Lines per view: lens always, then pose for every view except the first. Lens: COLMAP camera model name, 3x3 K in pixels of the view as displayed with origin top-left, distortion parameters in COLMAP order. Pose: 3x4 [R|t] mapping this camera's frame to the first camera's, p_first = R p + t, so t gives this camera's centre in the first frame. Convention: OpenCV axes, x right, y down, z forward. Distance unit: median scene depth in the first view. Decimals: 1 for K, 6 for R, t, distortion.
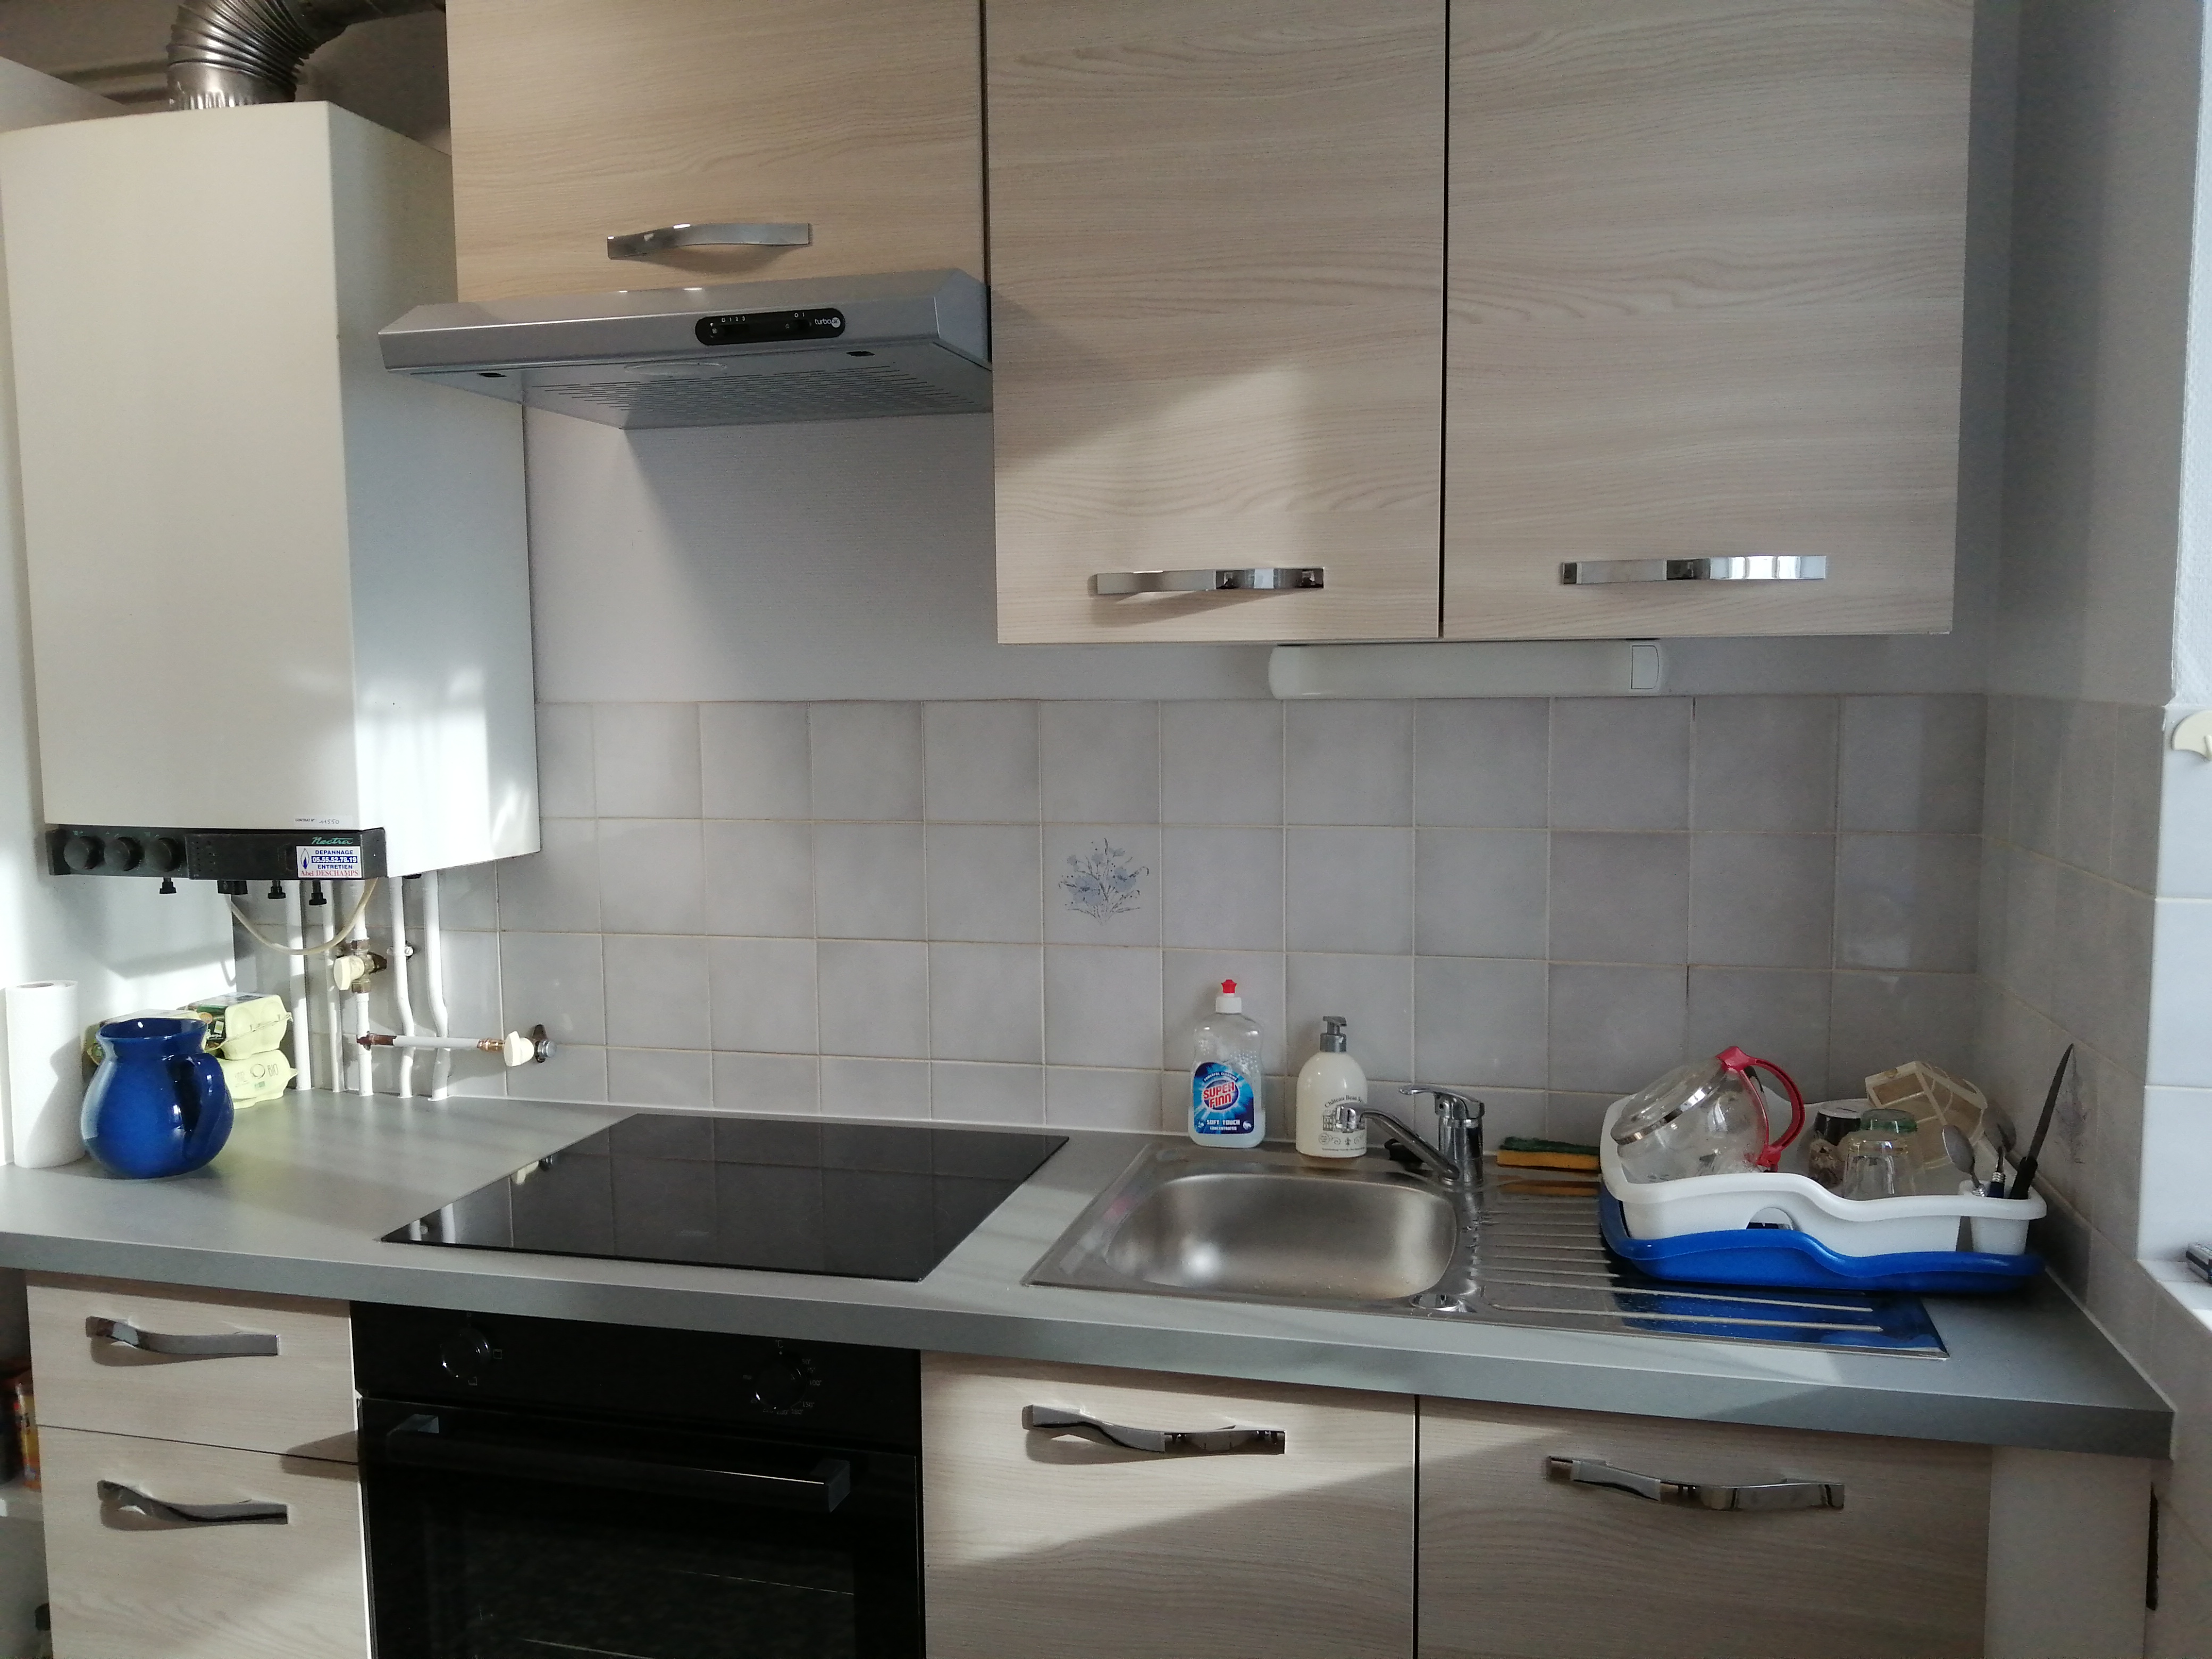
lens RADIAL K [[1712.1, 0, 1106.0], [0, 1712.1, 829.5], [0, 0, 1]] dist [-0.003648, -0.002653]
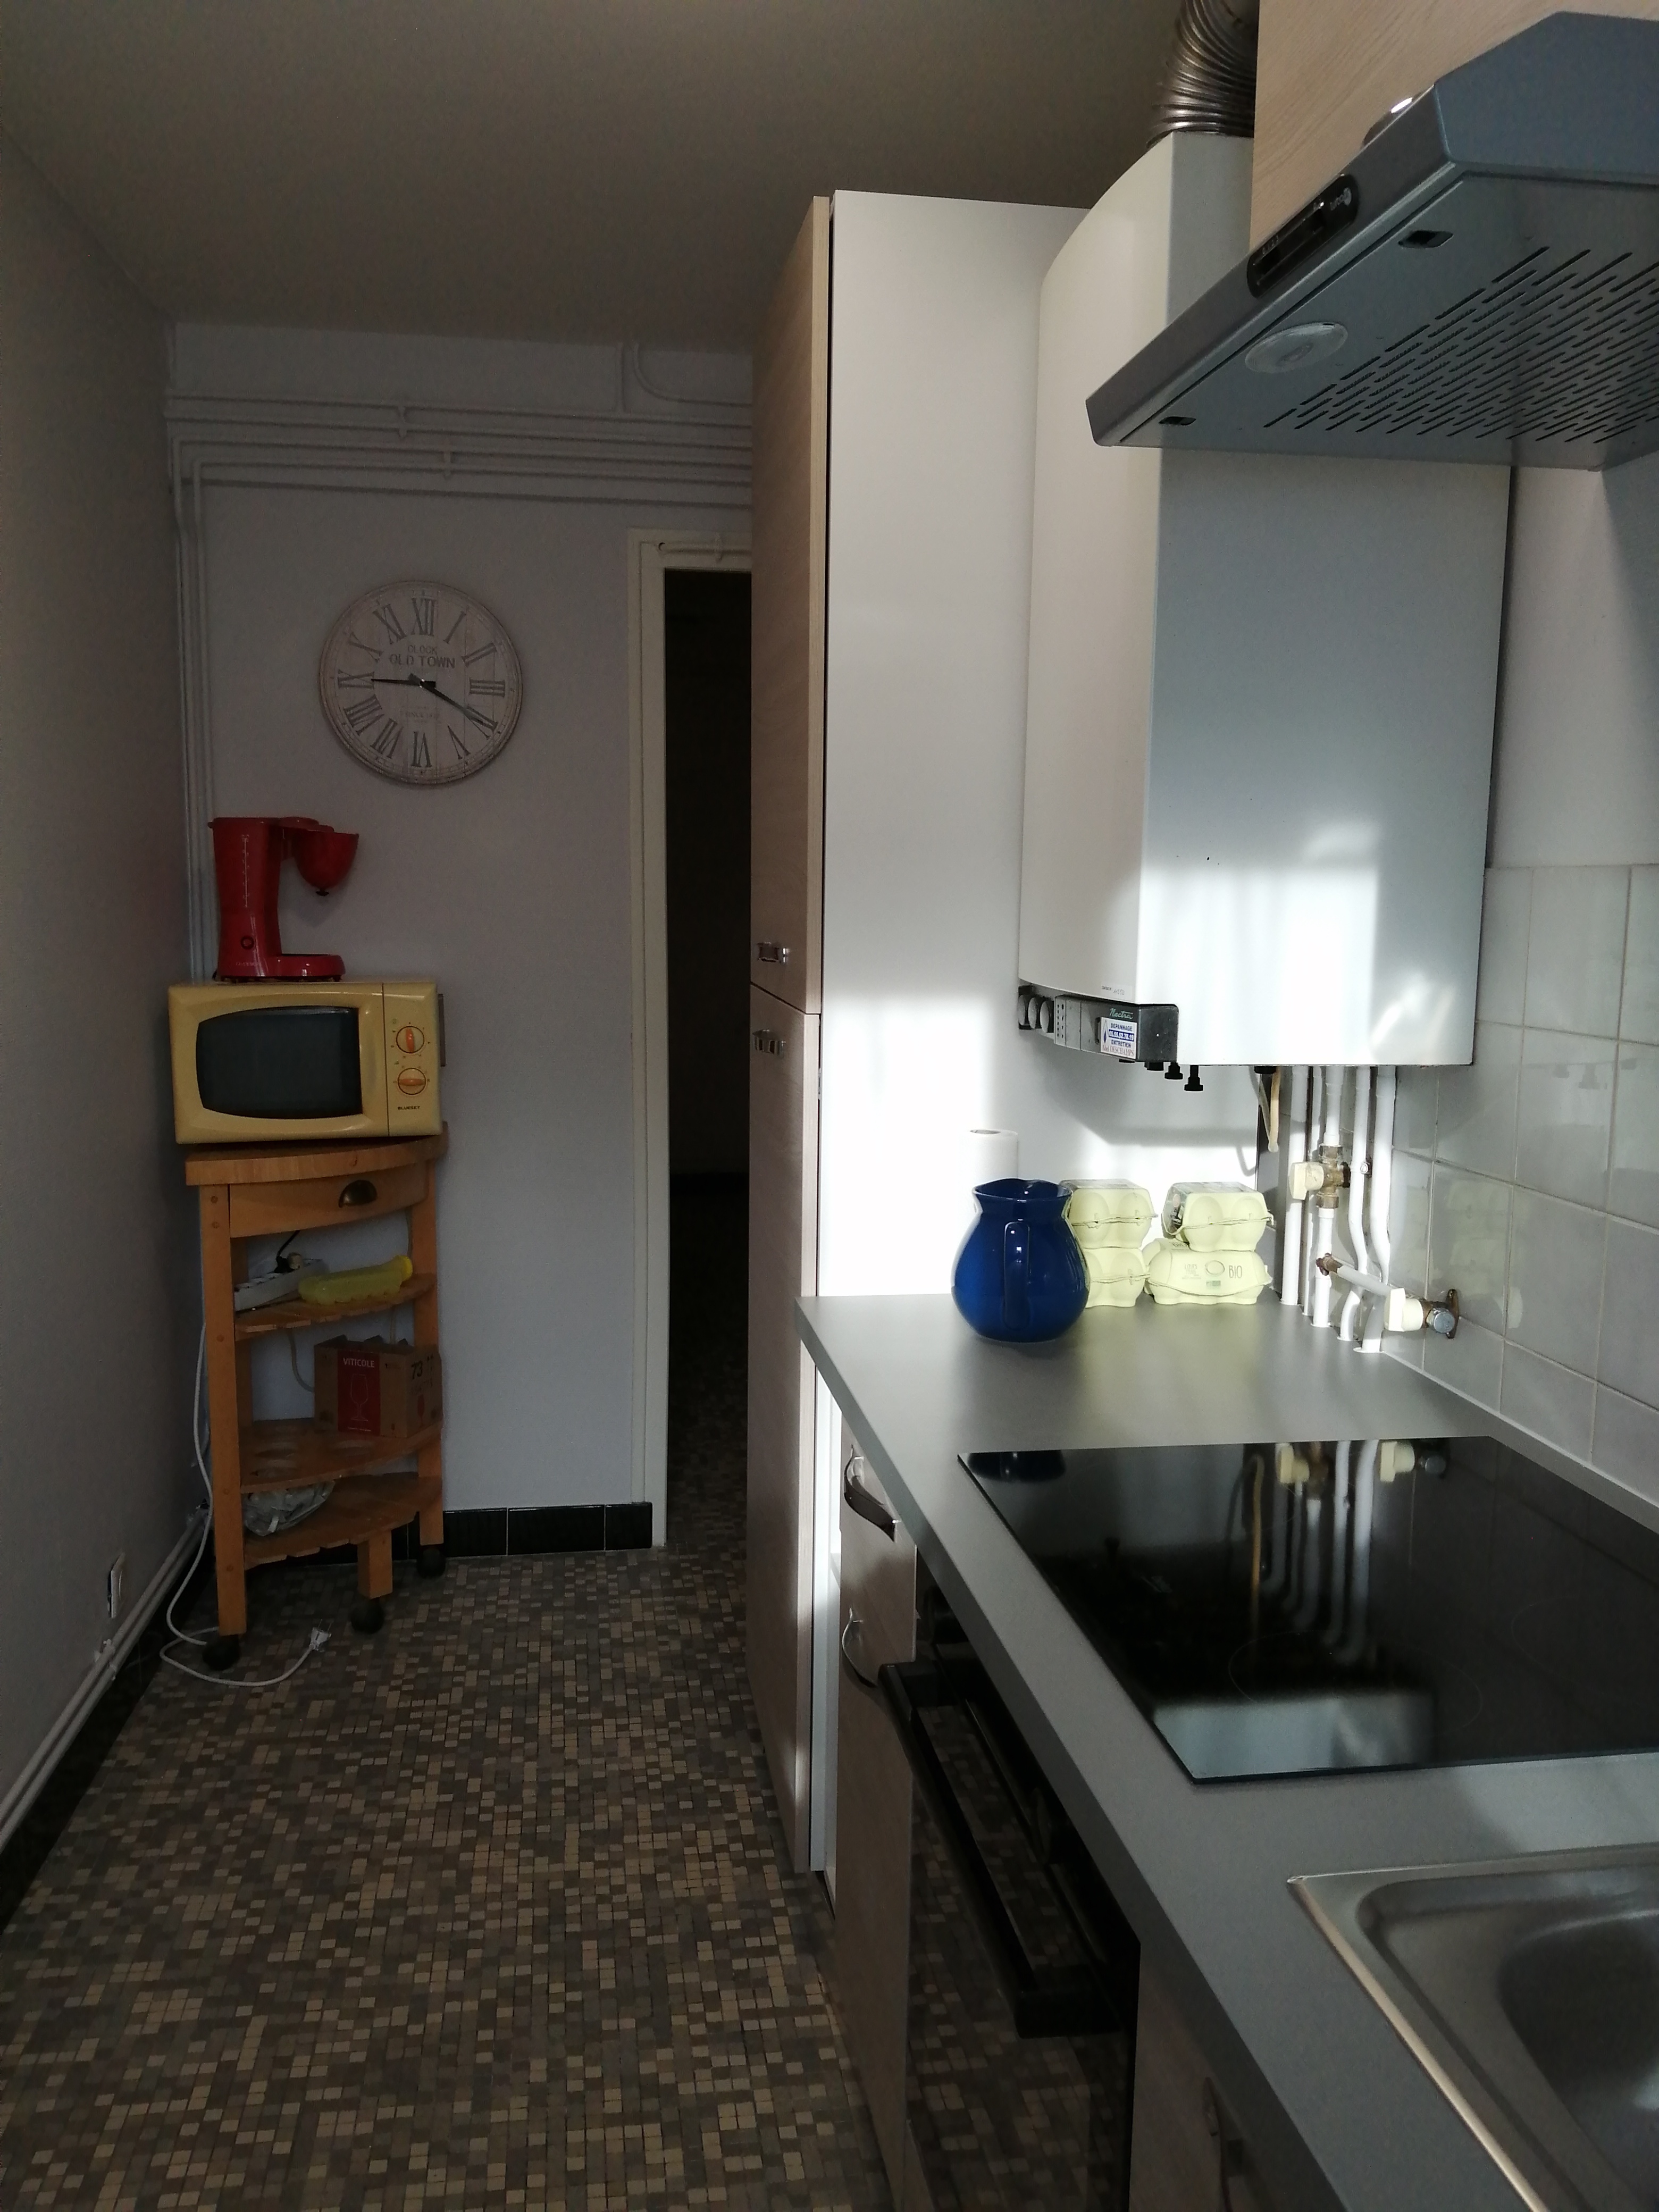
lens RADIAL K [[1712.1, 0, 829.5], [0, 1712.1, 1106.0], [0, 0, 1]] dist [-0.003648, -0.002653]
pose [[0.418638, 0.130283, -0.898760, 0.237070], [-0.098760, 0.990318, 0.097554, -0.014804], [0.902767, 0.047922, 0.427451, 0.424353]]
